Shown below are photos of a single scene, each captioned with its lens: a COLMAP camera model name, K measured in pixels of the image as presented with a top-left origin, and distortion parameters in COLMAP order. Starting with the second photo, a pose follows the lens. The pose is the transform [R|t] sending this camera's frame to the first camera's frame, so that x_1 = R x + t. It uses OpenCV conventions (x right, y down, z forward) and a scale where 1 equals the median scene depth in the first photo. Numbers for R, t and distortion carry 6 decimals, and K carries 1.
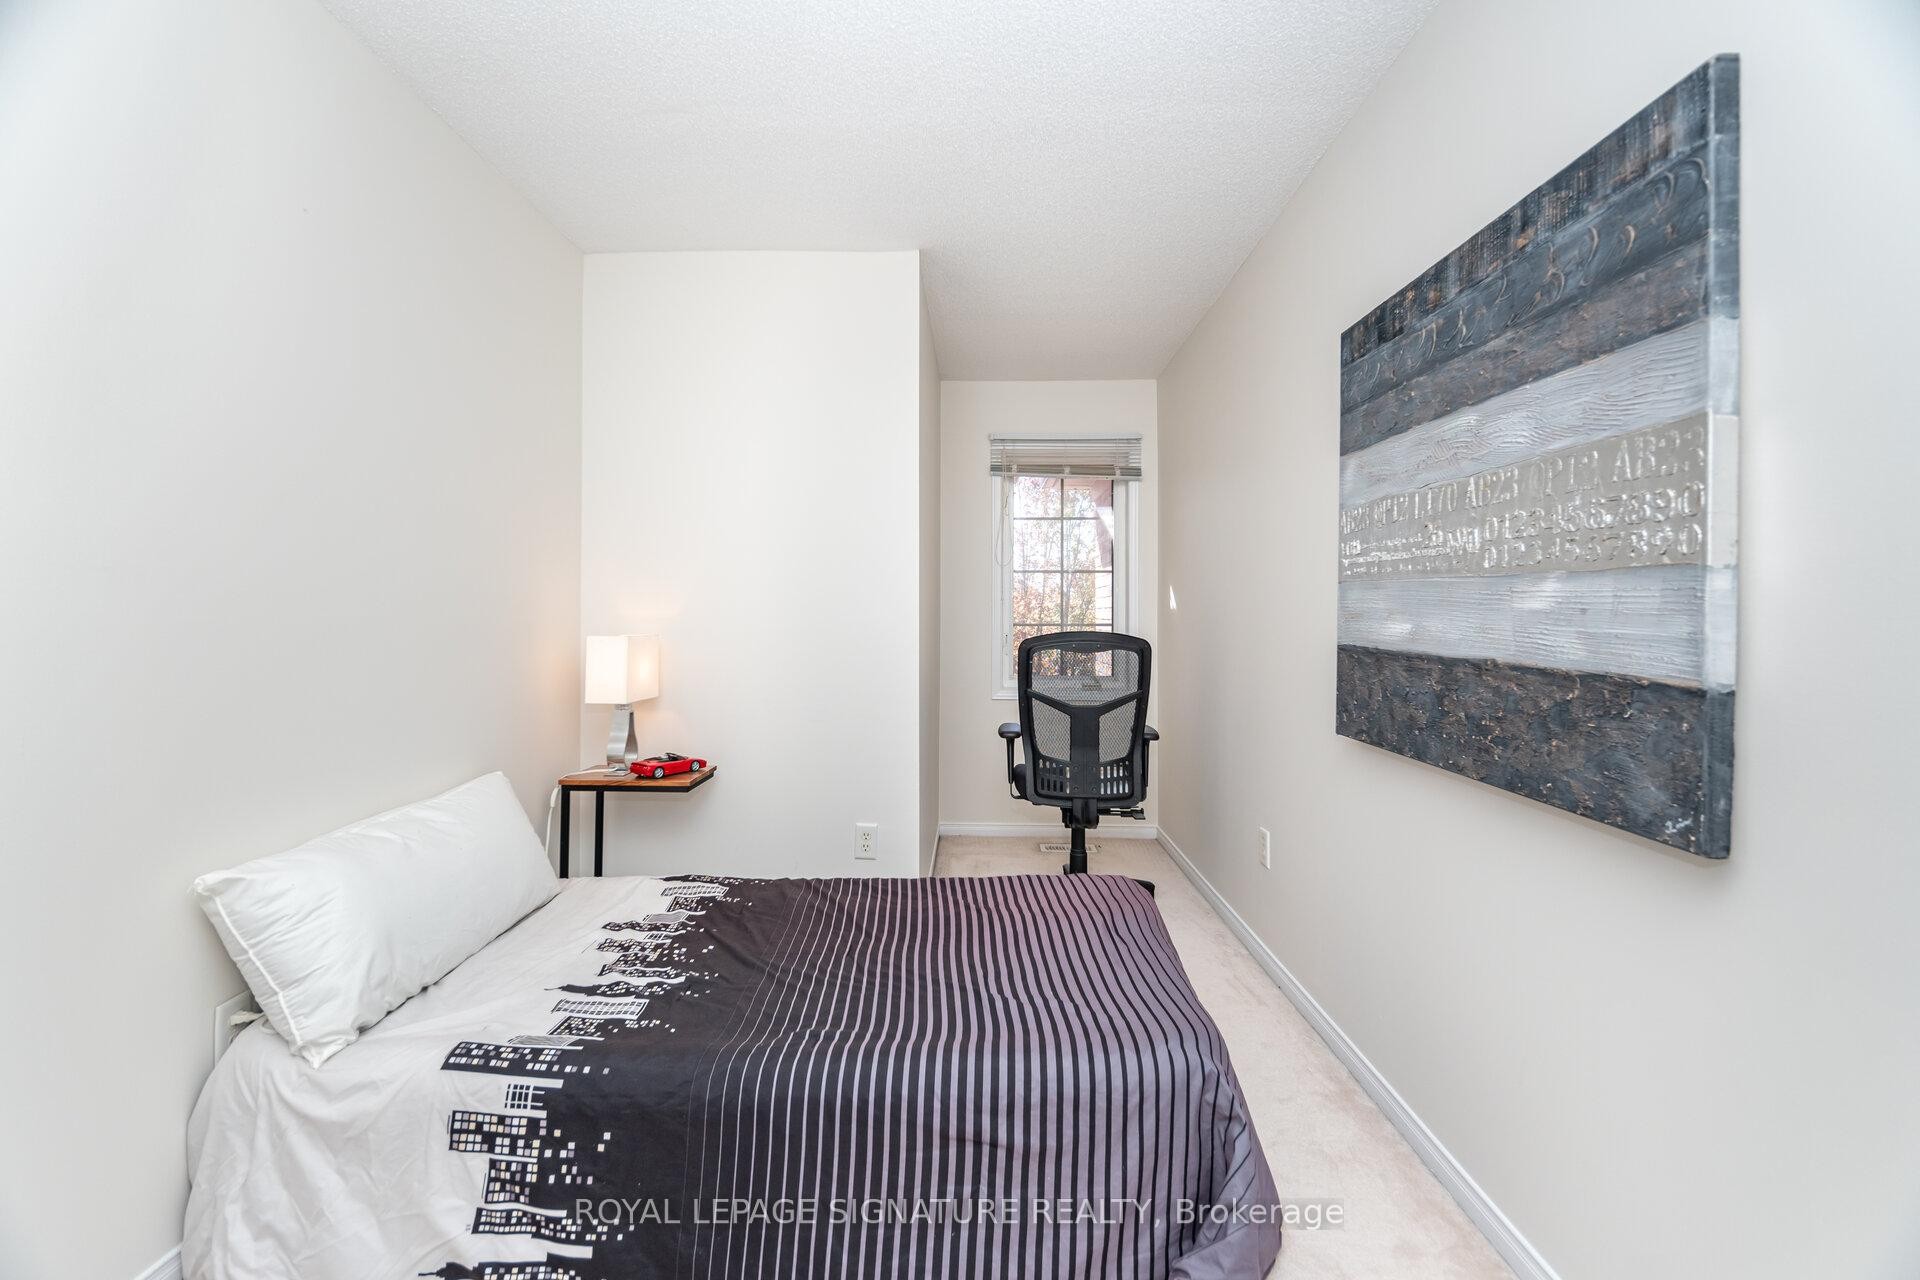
lens RADIAL K [[793.2, 0, 919.1], [0, 793.2, 604.0], [0, 0, 1]] dist [-0.000552, -0.003837]
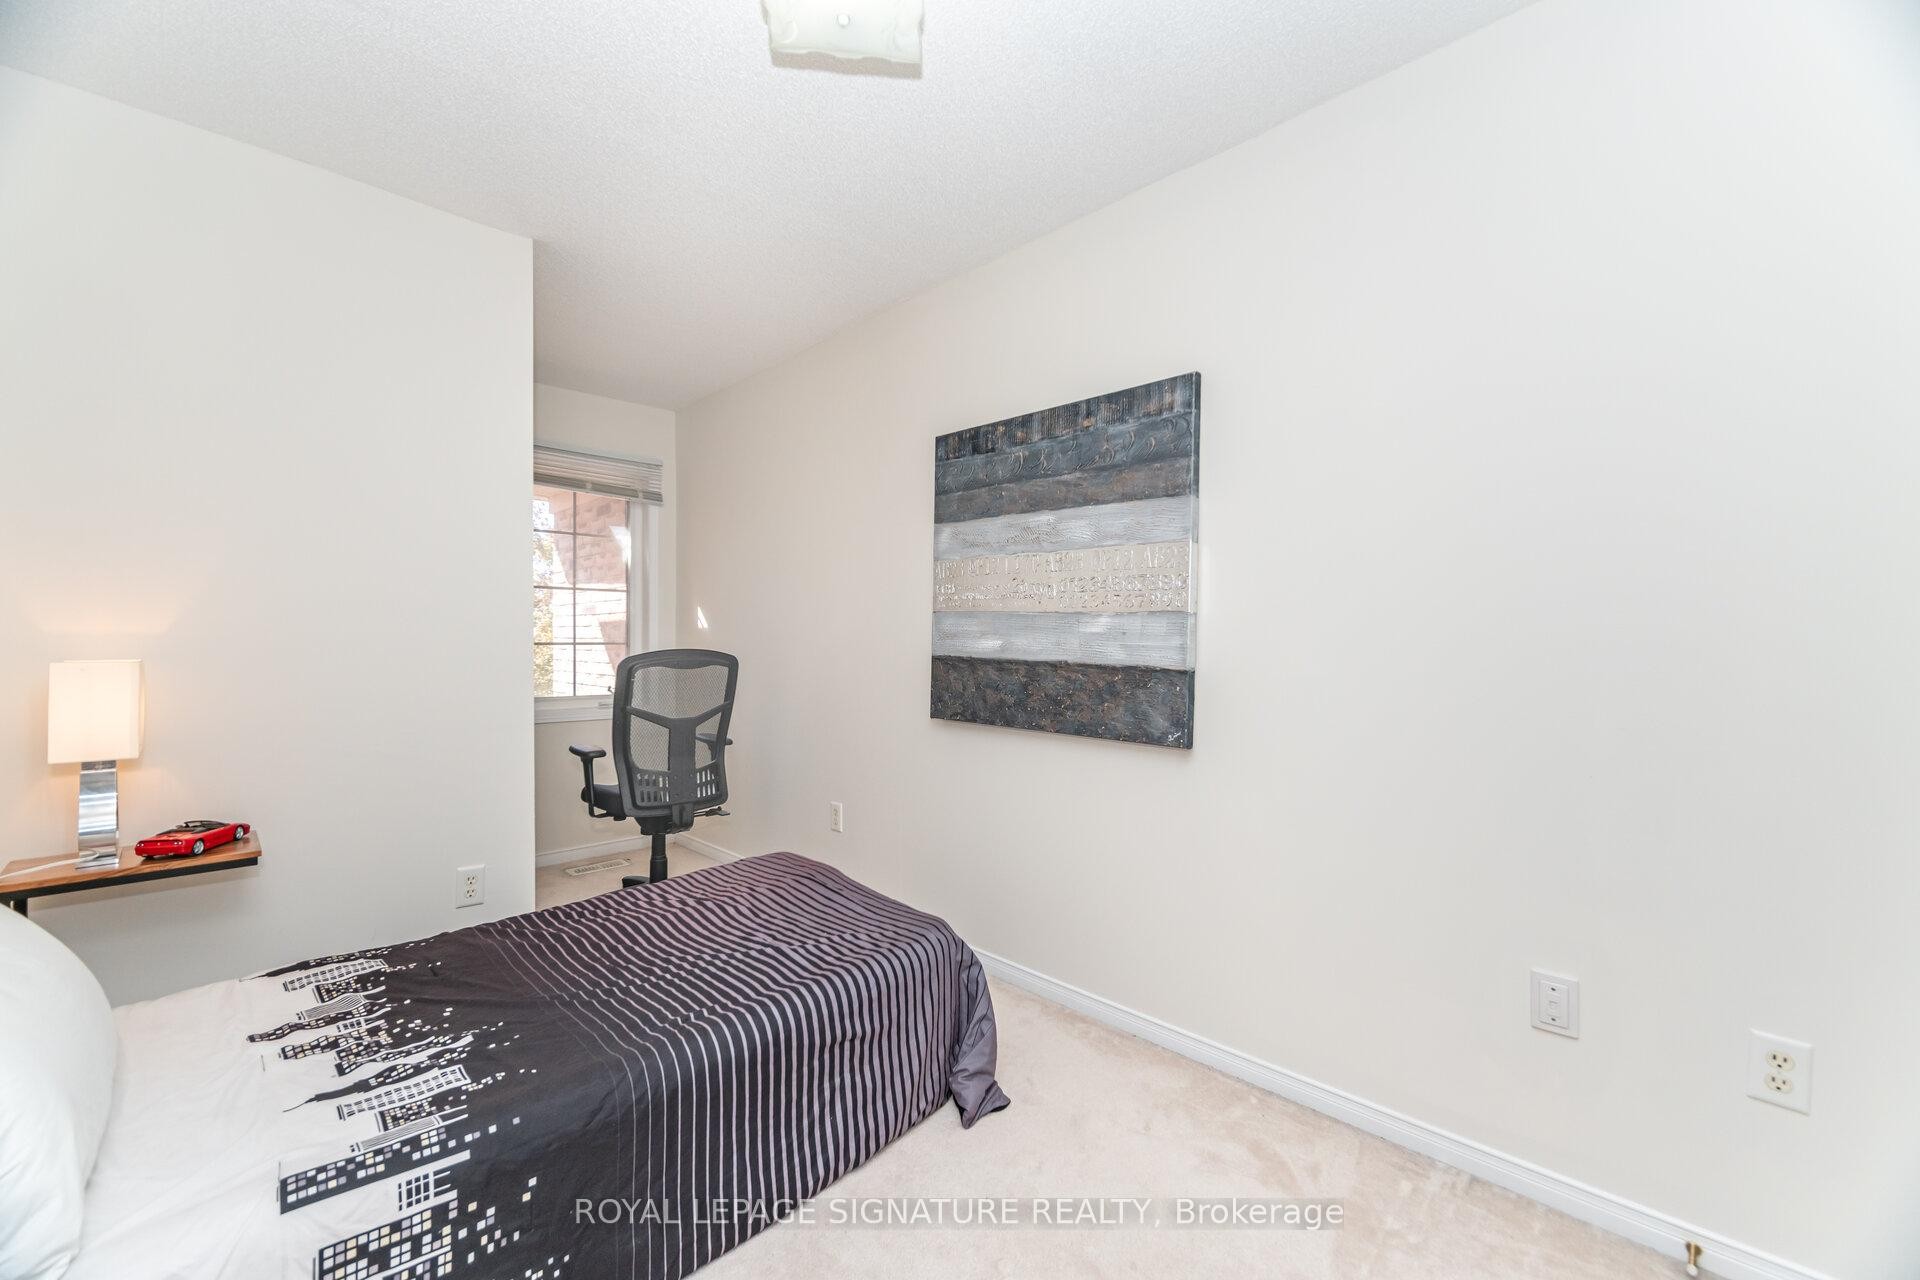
lens RADIAL K [[786.6, 0, 953.7], [0, 786.6, 643.1], [0, 0, 1]] dist [-0.000718, -0.003590]
pose [[0.685108, -0.003825, 0.728431, -0.680679], [-0.014089, 0.999730, 0.018500, 0.002714], [-0.728305, -0.022937, 0.684869, 0.004423]]
